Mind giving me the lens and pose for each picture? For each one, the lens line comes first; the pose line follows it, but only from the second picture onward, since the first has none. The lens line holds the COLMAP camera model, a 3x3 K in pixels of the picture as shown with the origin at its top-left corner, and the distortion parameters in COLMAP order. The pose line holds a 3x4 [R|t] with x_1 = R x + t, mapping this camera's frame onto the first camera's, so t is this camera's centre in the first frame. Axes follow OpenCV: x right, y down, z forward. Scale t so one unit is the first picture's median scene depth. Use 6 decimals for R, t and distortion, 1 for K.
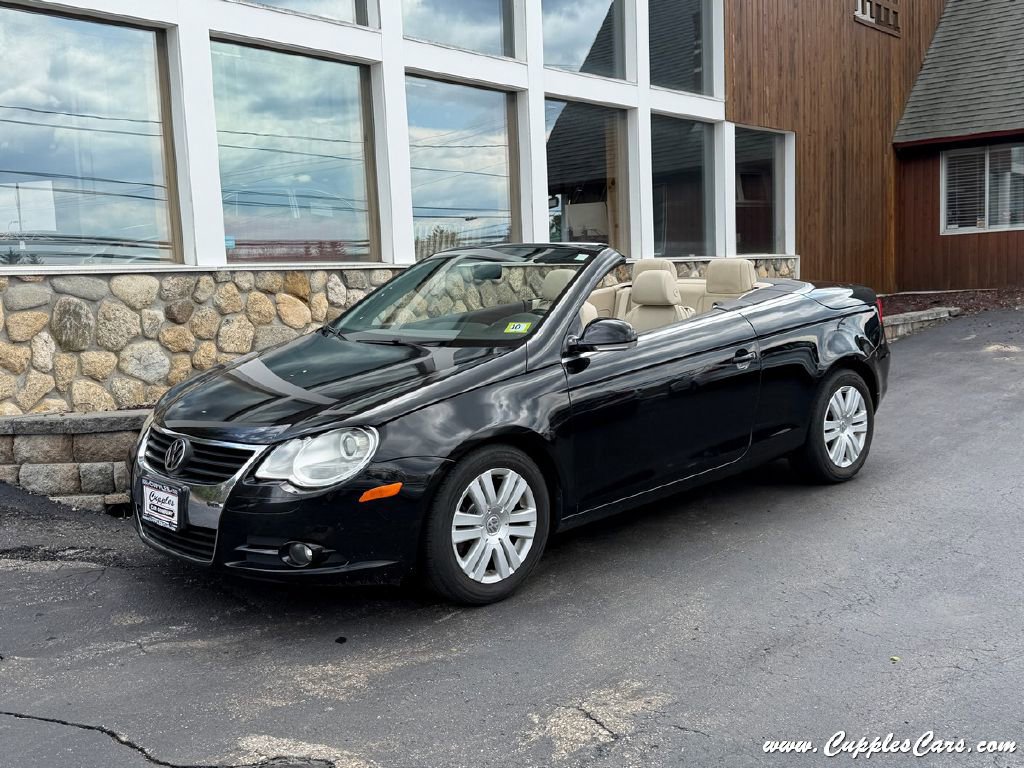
lens RADIAL K [[1023.6, 0, 509.0], [0, 1023.6, 362.9], [0, 0, 1]] dist [0.171025, -0.339839]
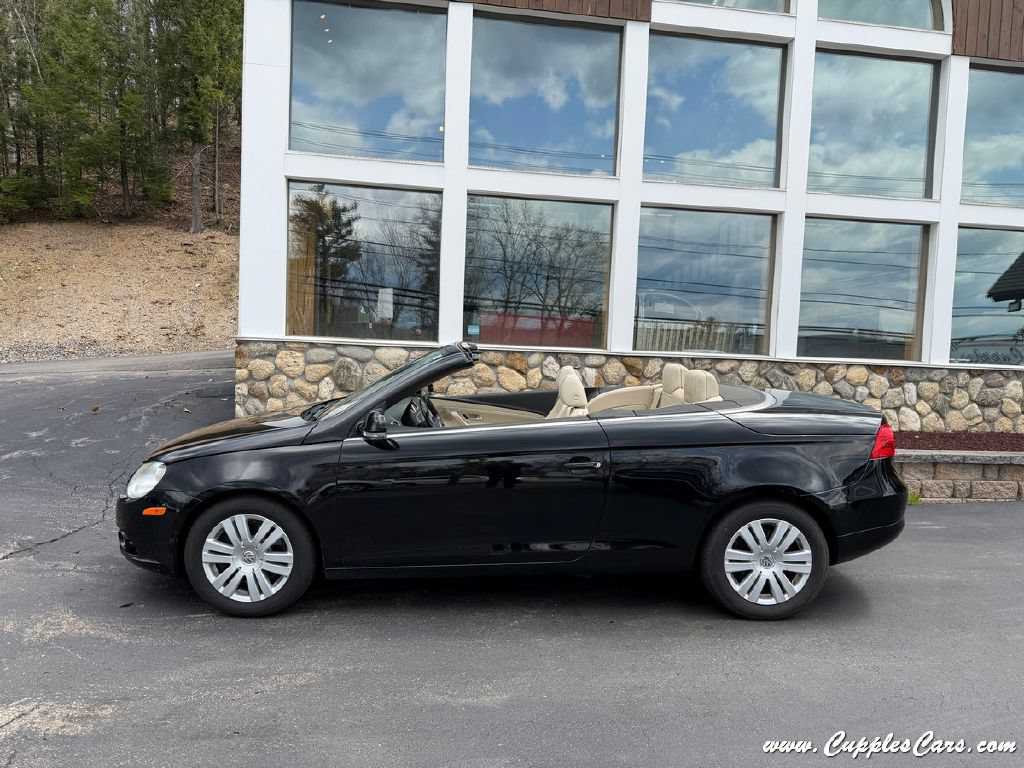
lens RADIAL K [[686.6, 0, 512.0], [0, 686.6, 384.0], [0, 0, 1]] dist [0.070430, -0.083880]
pose [[0.752160, 0.102996, -0.650882, 0.638164], [-0.121912, 0.992409, 0.016158, -0.092779], [0.647605, 0.067197, 0.759007, 0.440402]]
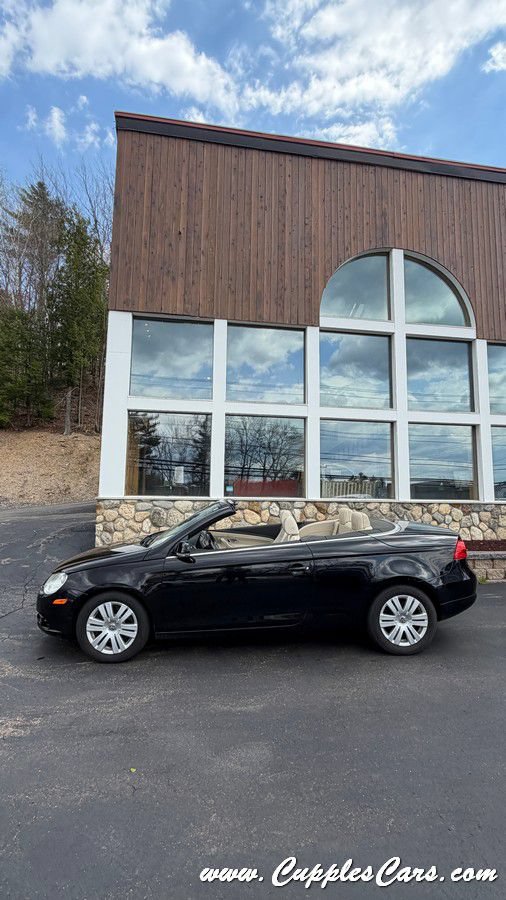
lens RADIAL K [[405.0, 0, 253.0], [0, 405.0, 450.0], [0, 0, 1]] dist [0.001357, 0.000041]
pose [[0.765001, -0.019974, -0.643719, 0.665573], [-0.095731, 0.984888, -0.144328, -0.107255], [0.636874, 0.172035, 0.751529, 0.371869]]
